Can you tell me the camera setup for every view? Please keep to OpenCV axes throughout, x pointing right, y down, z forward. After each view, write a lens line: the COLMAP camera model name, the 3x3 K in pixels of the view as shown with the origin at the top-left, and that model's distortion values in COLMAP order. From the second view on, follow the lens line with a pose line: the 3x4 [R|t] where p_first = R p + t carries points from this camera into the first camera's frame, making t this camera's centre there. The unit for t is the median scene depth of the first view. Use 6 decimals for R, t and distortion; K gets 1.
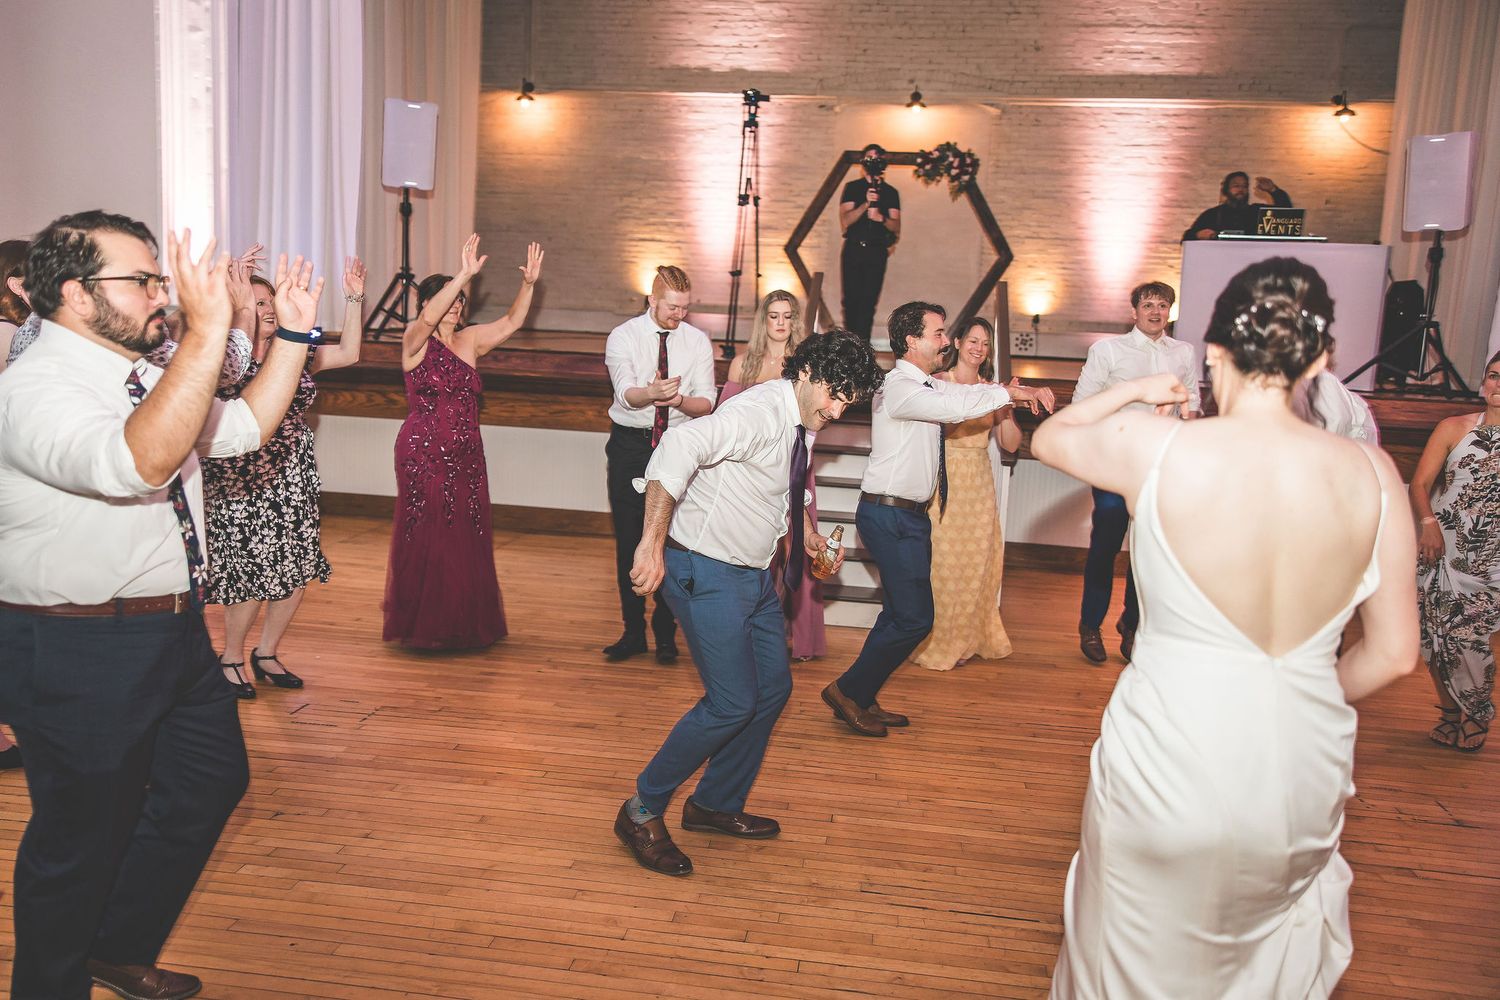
lens RADIAL K [[1180.1, 0, 738.9], [0, 1180.1, 504.0], [0, 0, 1]] dist [0.018876, 0.003710]
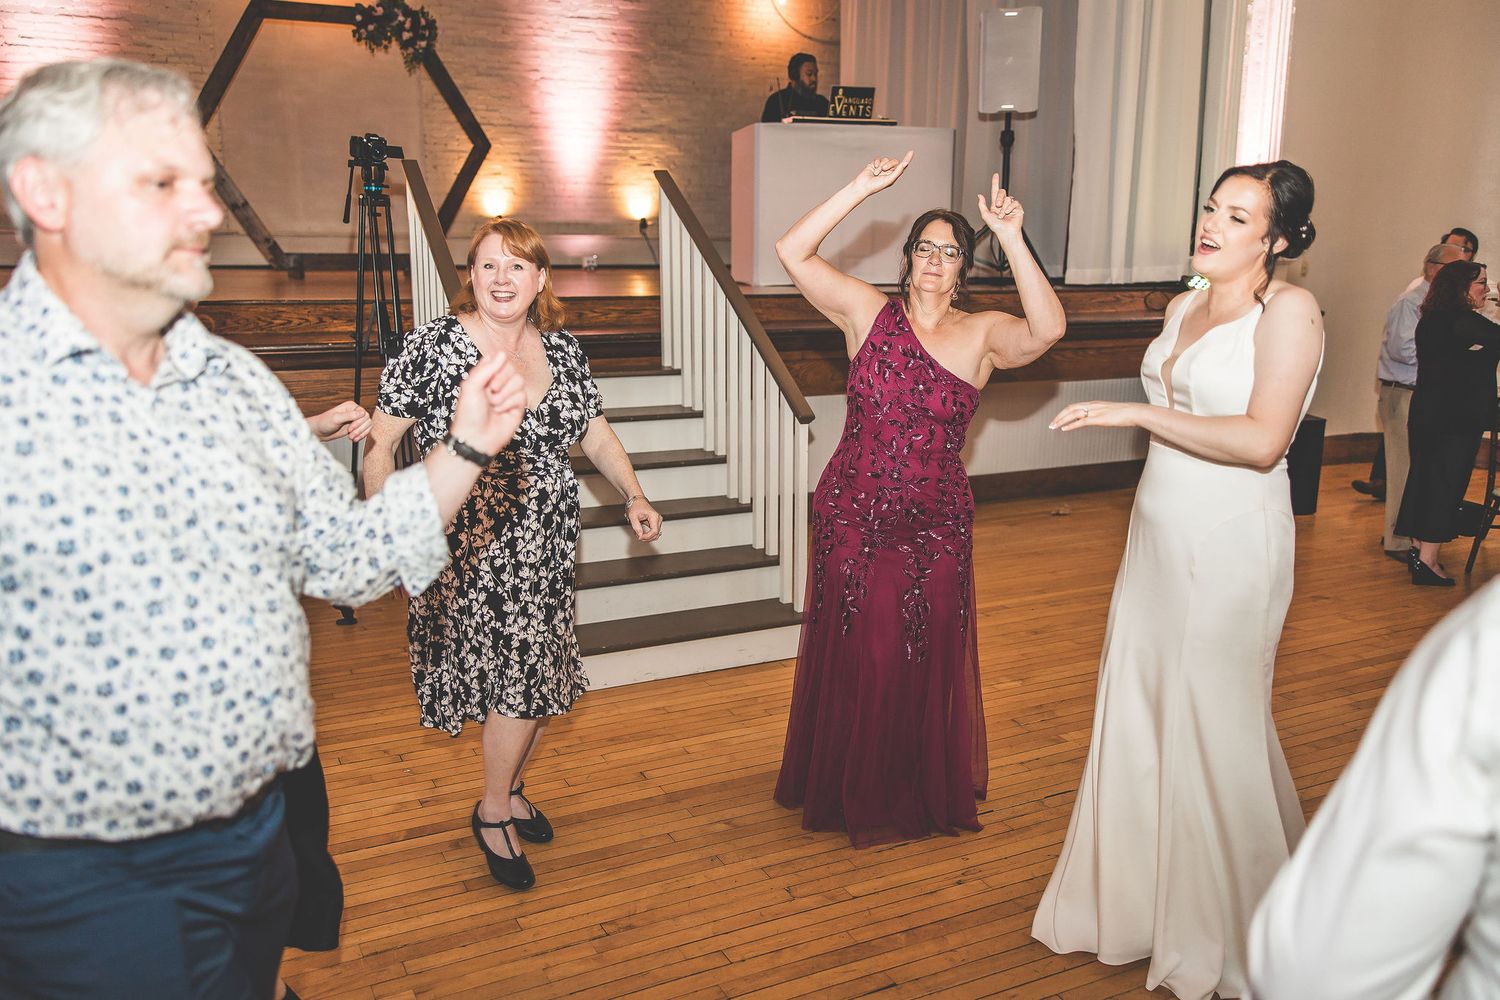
lens RADIAL K [[1180.1, 0, 738.2], [0, 1180.1, 492.4], [0, 0, 1]] dist [0.018876, 0.003710]
pose [[0.829310, -0.161181, 0.535038, -0.095716], [0.122762, 0.986656, 0.106951, -0.034305], [-0.545137, -0.023013, 0.838031, 0.190273]]
